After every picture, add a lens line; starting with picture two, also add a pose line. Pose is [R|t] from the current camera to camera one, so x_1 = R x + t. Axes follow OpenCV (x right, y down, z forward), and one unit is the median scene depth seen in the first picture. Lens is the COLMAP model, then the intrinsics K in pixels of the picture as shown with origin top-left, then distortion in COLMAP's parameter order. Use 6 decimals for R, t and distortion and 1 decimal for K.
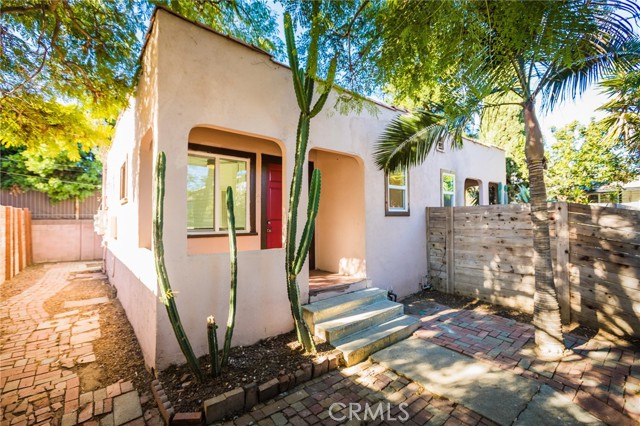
lens RADIAL K [[287.4, 0, 318.9], [0, 287.4, 216.4], [0, 0, 1]] dist [0.004967, 0.000672]
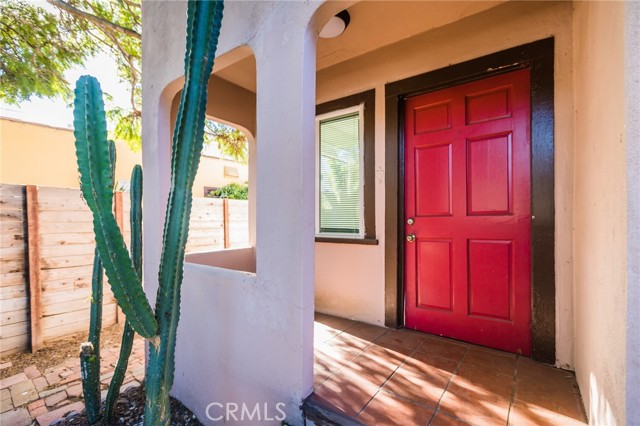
lens RADIAL K [[287.4, 0, 320.1], [0, 287.4, 217.3], [0, 0, 1]] dist [0.004967, 0.000672]
pose [[0.255149, -0.007550, -0.966872, 0.268318], [0.021523, 0.999766, -0.002127, 0.013946], [0.966662, -0.020267, 0.255252, 0.776036]]
